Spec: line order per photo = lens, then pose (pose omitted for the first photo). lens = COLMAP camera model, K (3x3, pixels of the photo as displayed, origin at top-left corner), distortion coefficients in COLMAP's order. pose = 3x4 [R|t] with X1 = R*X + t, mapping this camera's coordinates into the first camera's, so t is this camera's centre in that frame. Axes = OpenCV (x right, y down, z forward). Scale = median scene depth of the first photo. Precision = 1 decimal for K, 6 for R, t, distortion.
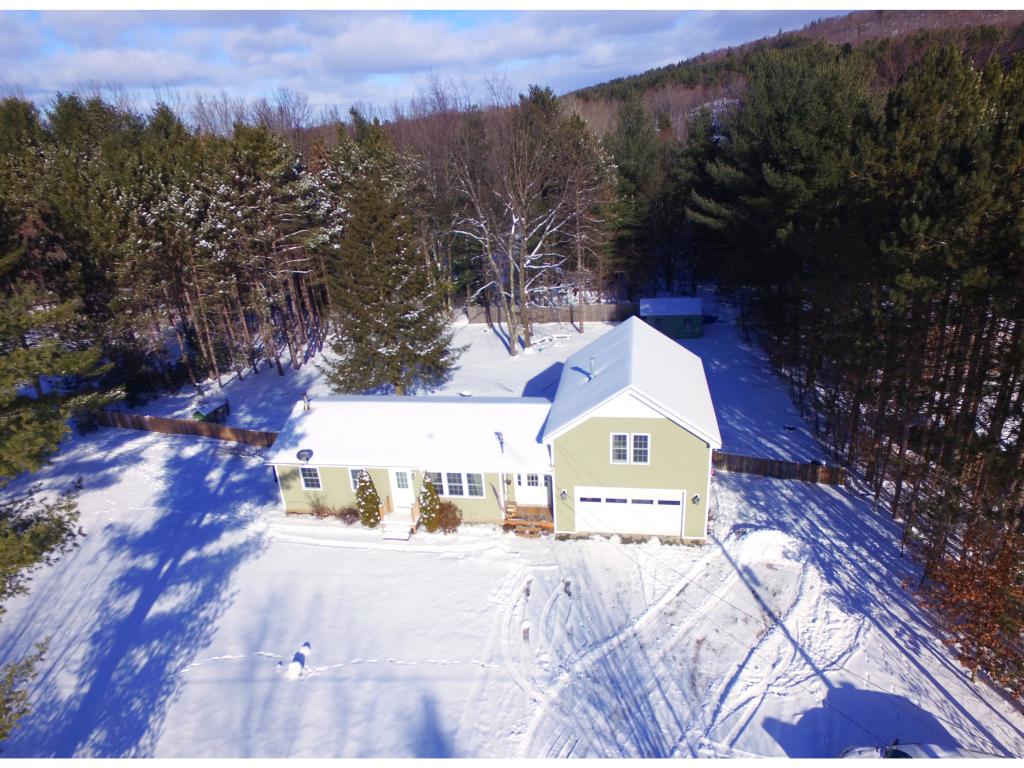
lens RADIAL K [[654.6, 0, 531.8], [0, 654.6, 406.5], [0, 0, 1]] dist [-0.027395, 0.026162]
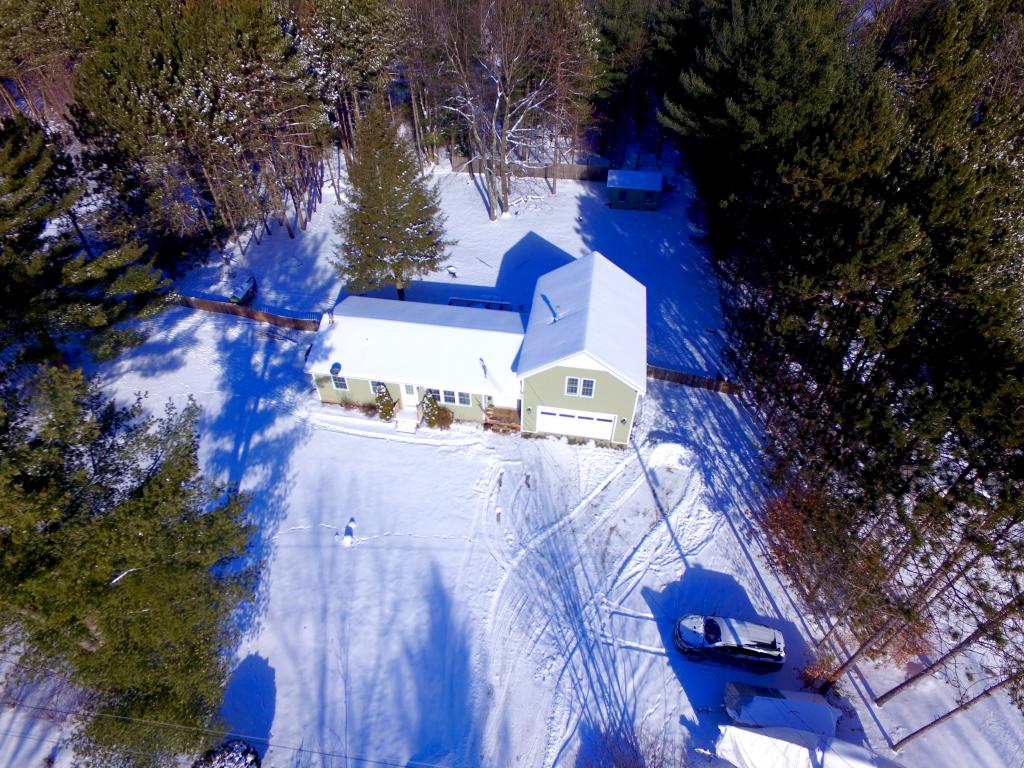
lens RADIAL K [[598.6, 0, 516.0], [0, 598.6, 380.6], [0, 0, 1]] dist [-0.015838, -0.000480]
pose [[0.998175, 0.046062, 0.039058, -0.029437], [-0.056701, 0.937426, 0.343537, -0.342075], [-0.020790, -0.345124, 0.938327, -0.150894]]
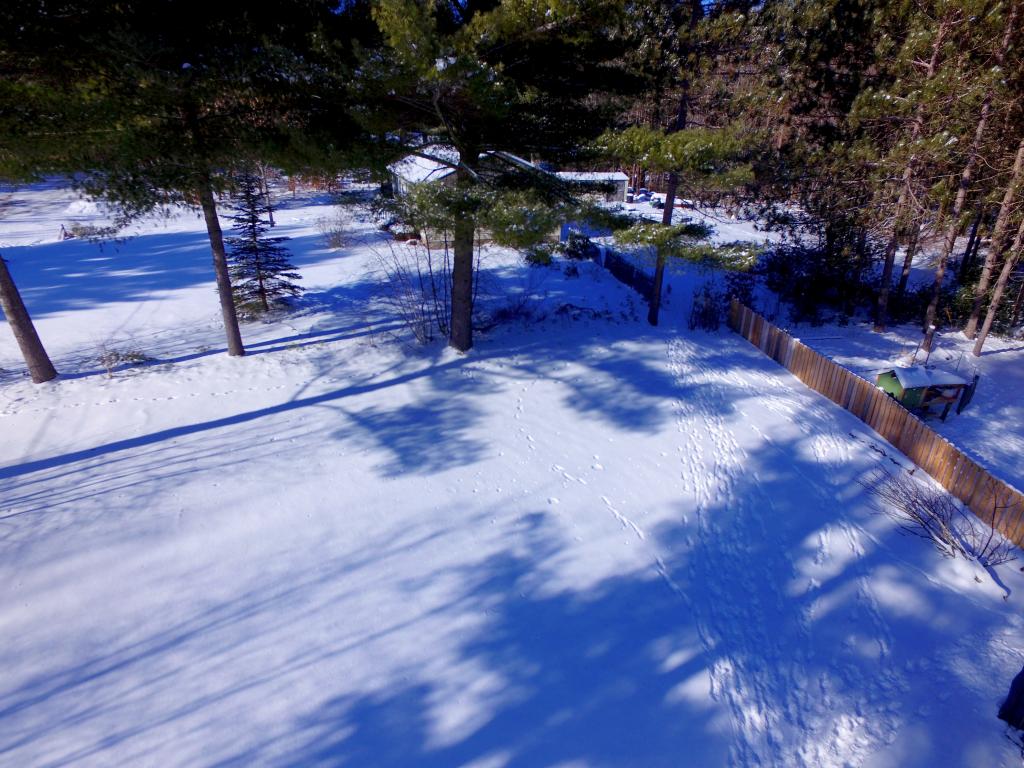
lens RADIAL K [[598.6, 0, 516.0], [0, 598.6, 380.6], [0, 0, 1]] dist [-0.015838, -0.000480]
pose [[0.390806, 0.414317, -0.821956, -0.386728], [-0.395100, 0.882031, 0.256745, 0.013686], [0.831365, 0.224417, 0.508399, 0.795556]]
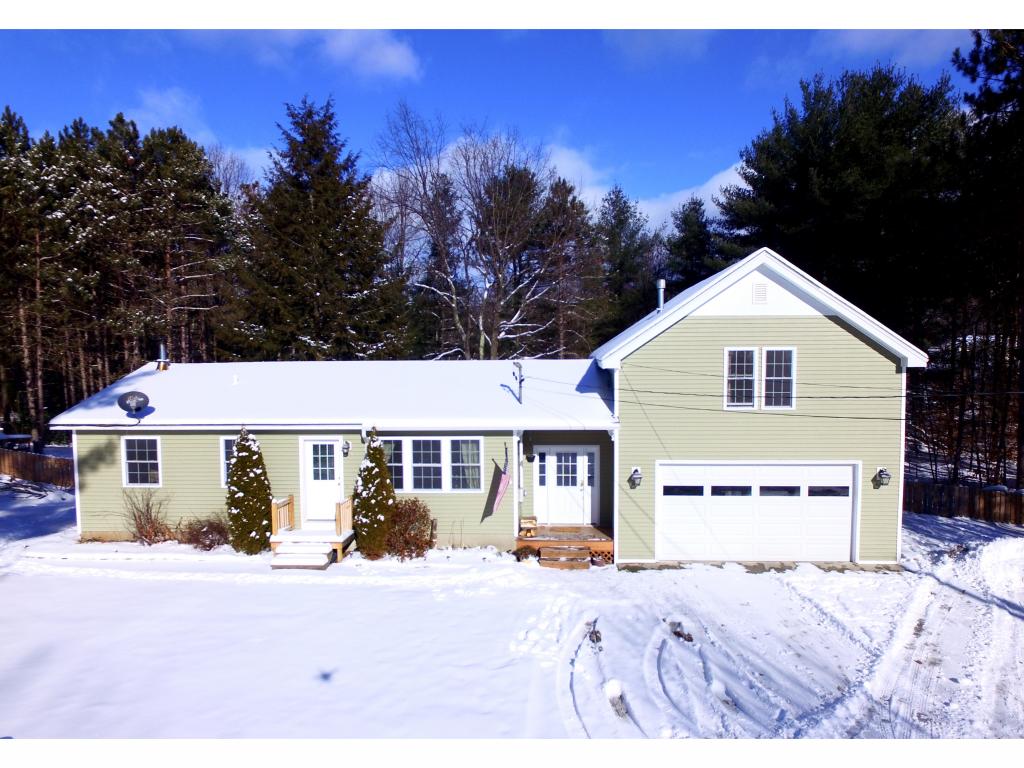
lens RADIAL K [[684.8, 0, 548.2], [0, 684.8, 393.7], [0, 0, 1]] dist [-0.020319, 0.016765]
pose [[0.992495, 0.038479, 0.116072, -0.086275], [0.003170, 0.940787, -0.338983, 0.251641], [-0.122243, 0.336806, 0.933605, 0.451999]]
